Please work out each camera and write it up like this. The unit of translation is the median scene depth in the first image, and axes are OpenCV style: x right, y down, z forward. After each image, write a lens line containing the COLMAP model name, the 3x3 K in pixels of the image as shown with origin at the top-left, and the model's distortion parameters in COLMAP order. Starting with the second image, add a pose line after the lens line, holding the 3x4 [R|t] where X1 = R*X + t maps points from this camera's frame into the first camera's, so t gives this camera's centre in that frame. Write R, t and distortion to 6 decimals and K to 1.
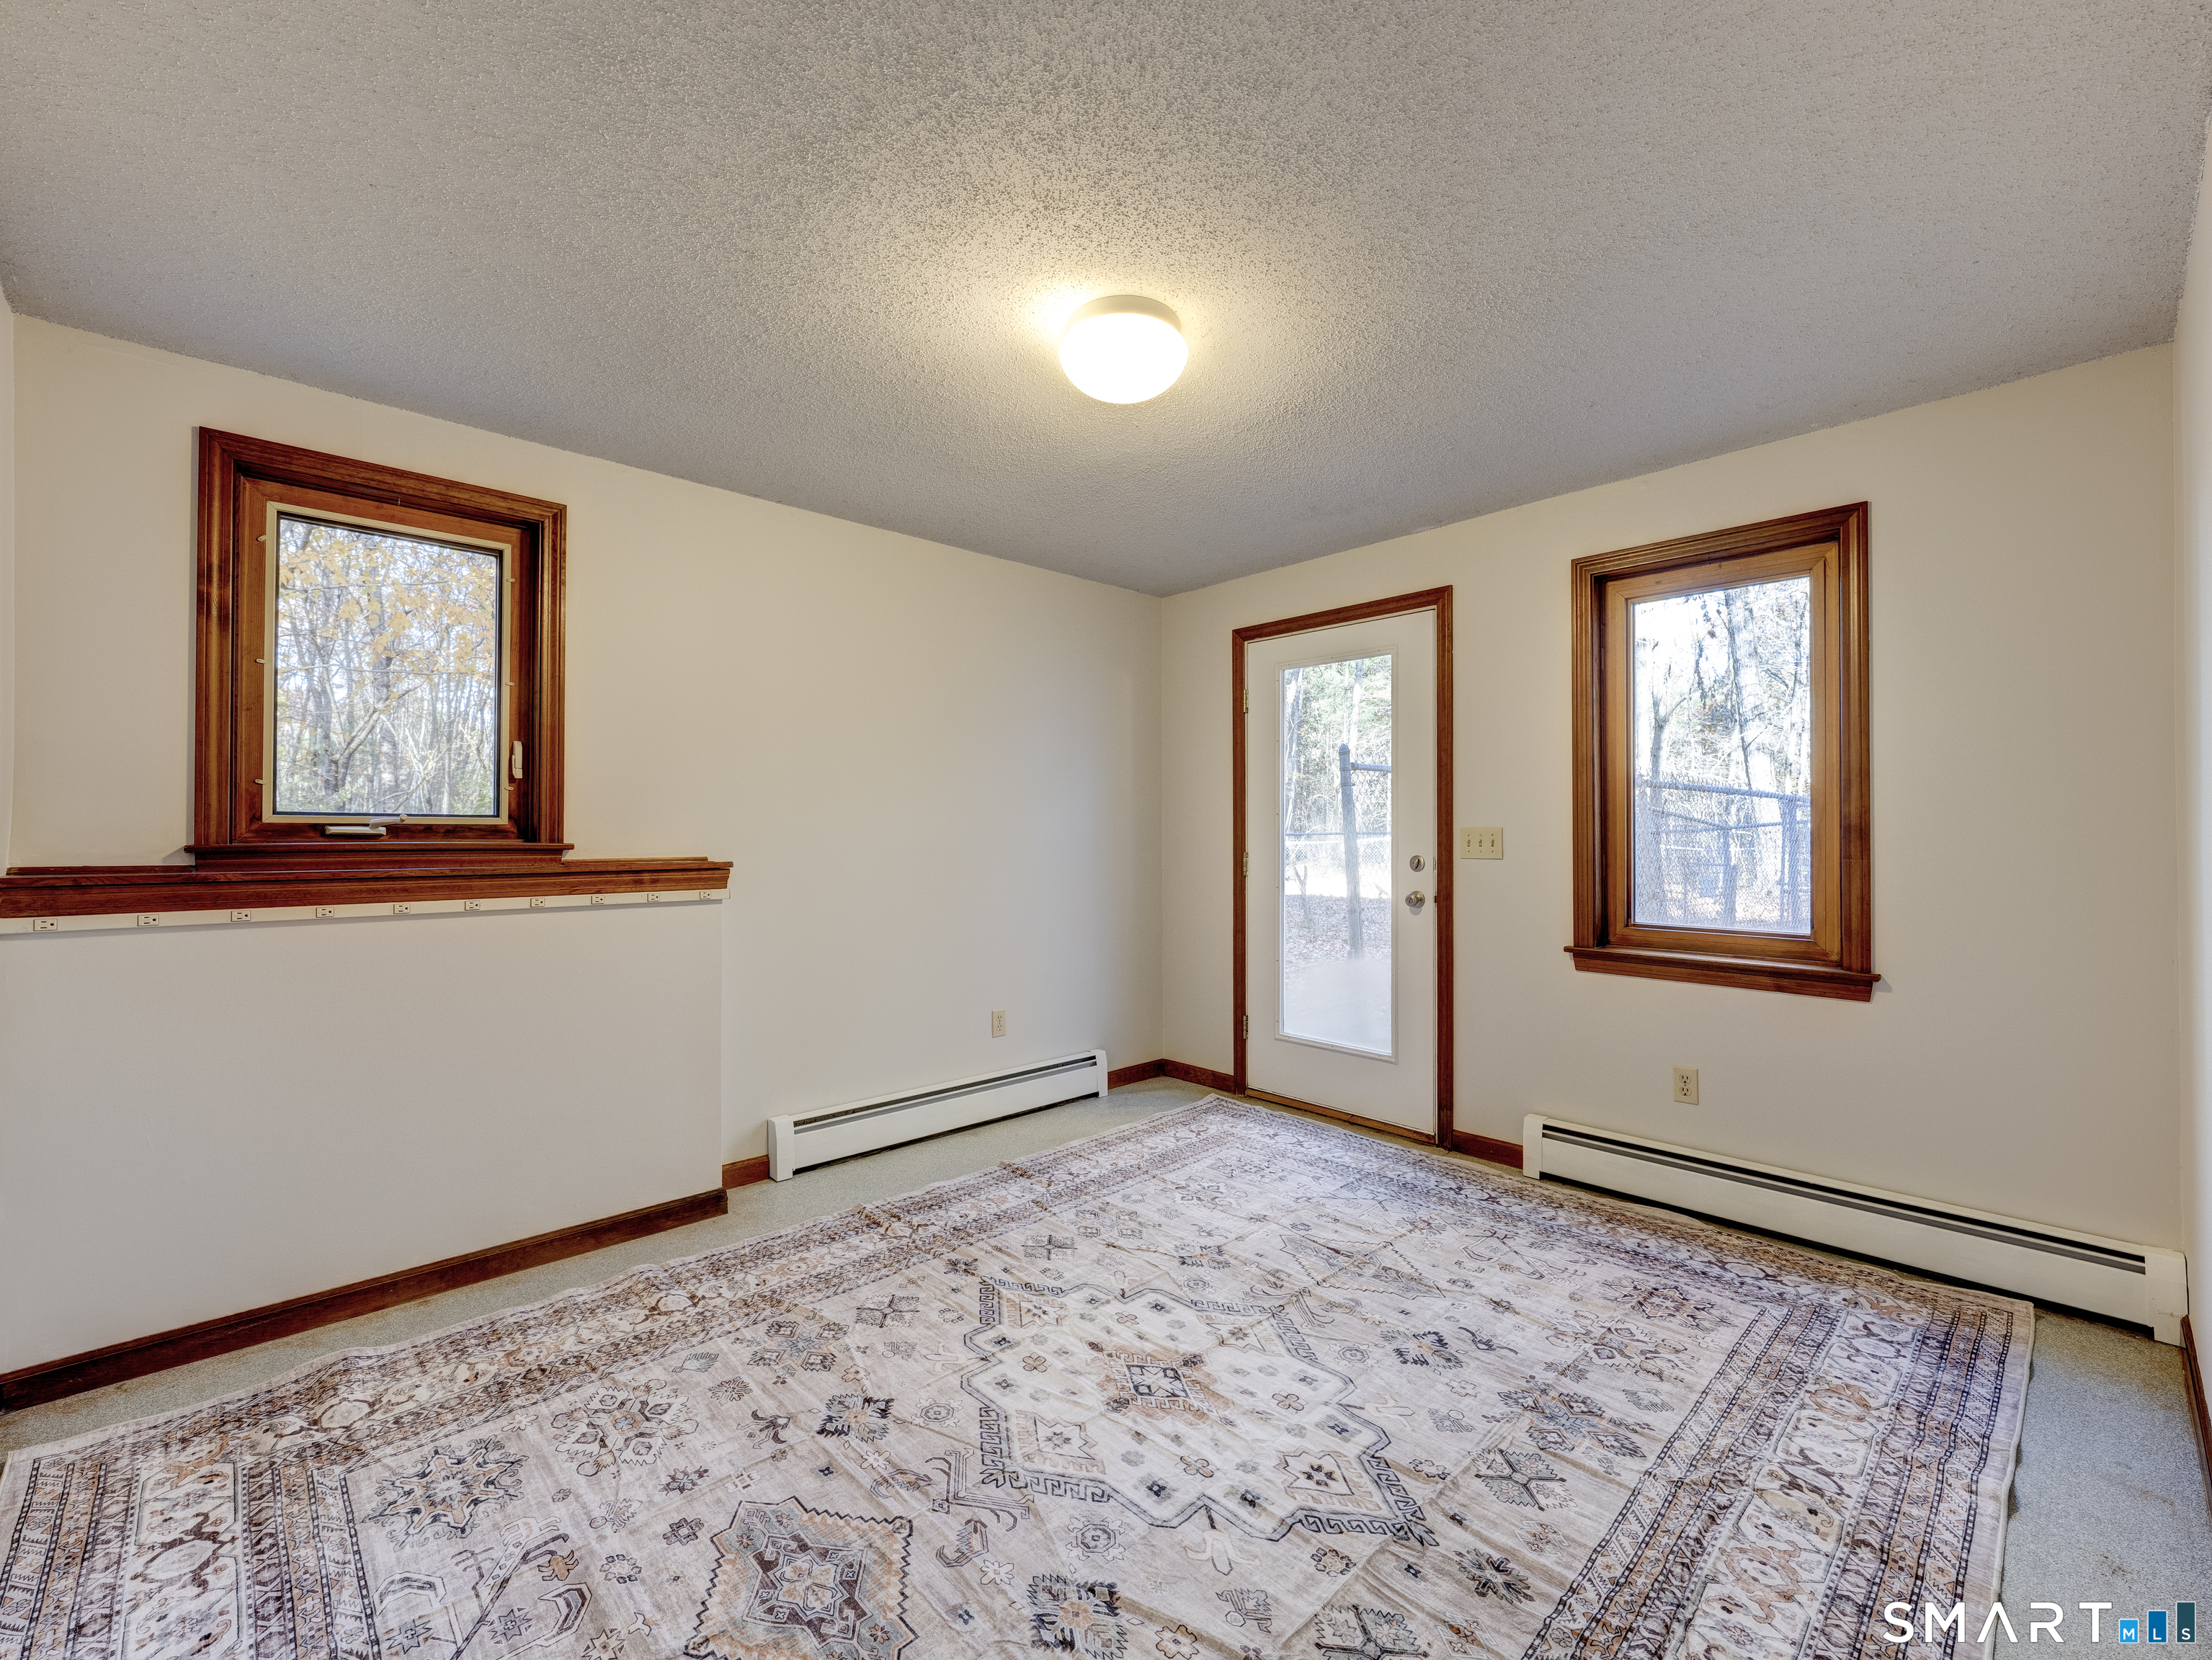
lens RADIAL K [[932.5, 0, 1106.0], [0, 932.5, 830.0], [0, 0, 1]] dist [0.000884, -0.000164]
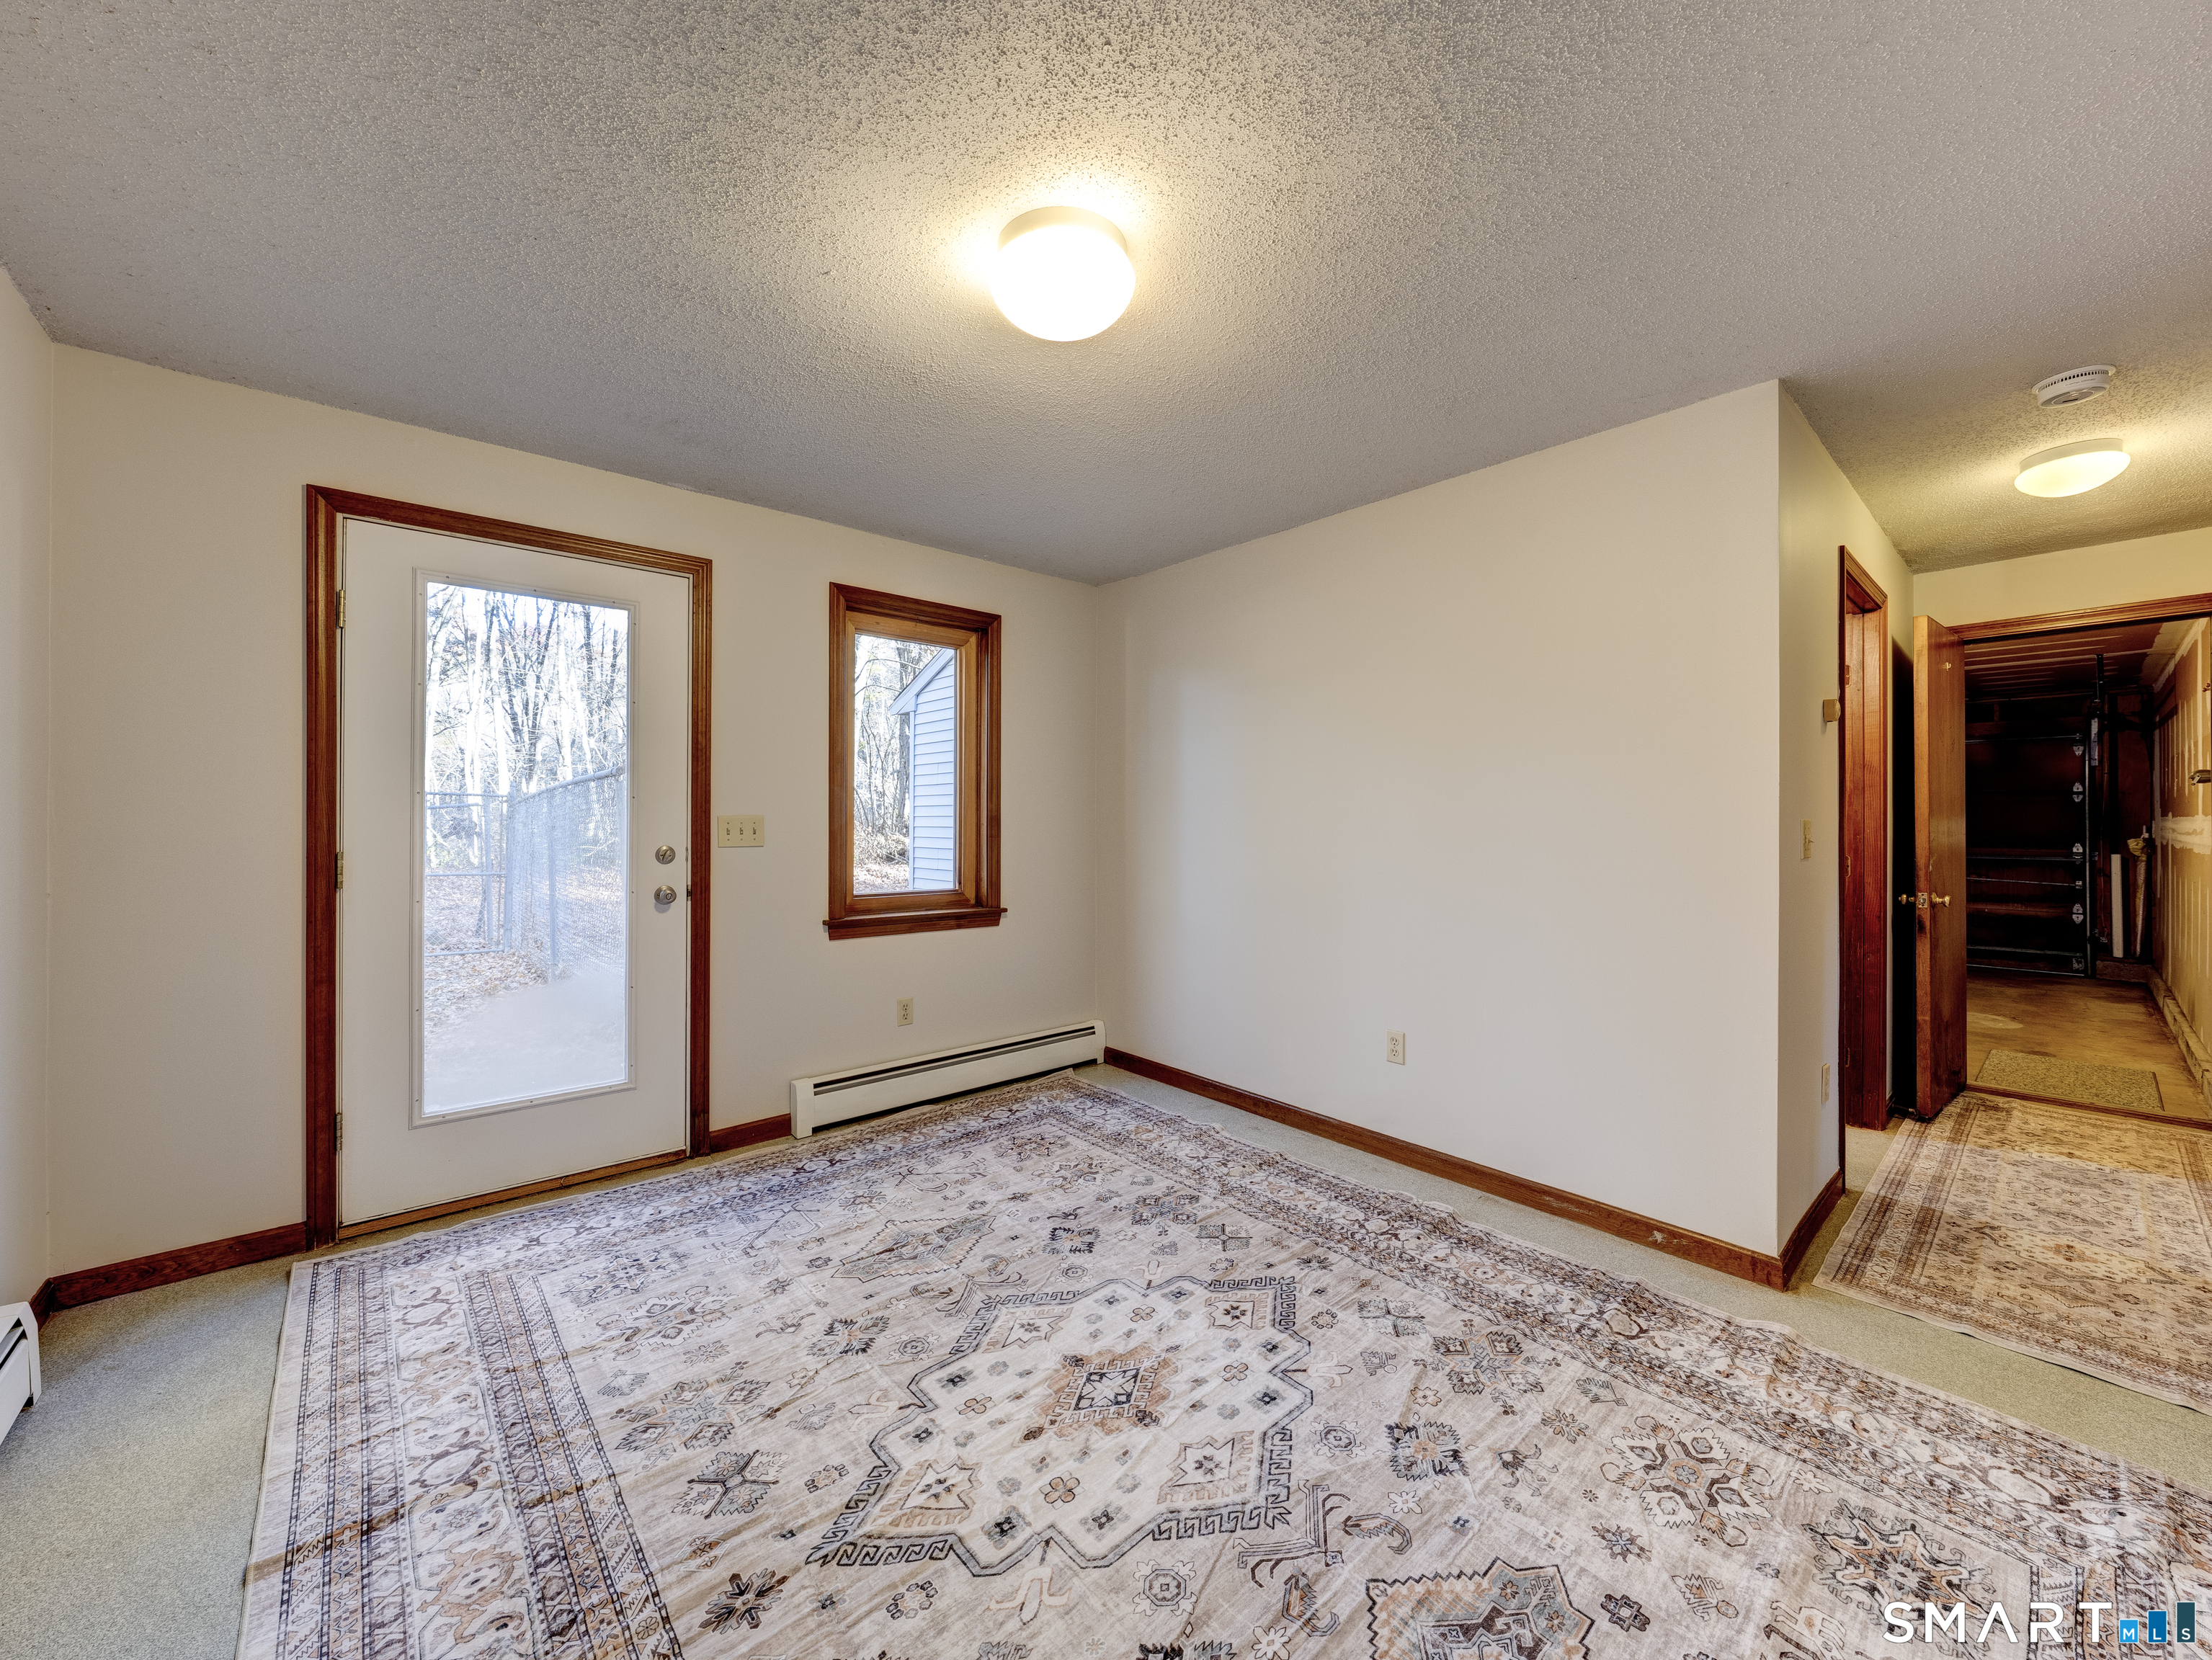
lens RADIAL K [[846.7, 0, 1106.8], [0, 846.7, 823.1], [0, 0, 1]] dist [-0.002741, -0.000186]
pose [[0.037028, -0.002847, 0.999310, -0.656515], [-0.005108, 0.999982, 0.003038, 0.000635], [-0.999301, -0.005217, 0.037013, 0.775469]]
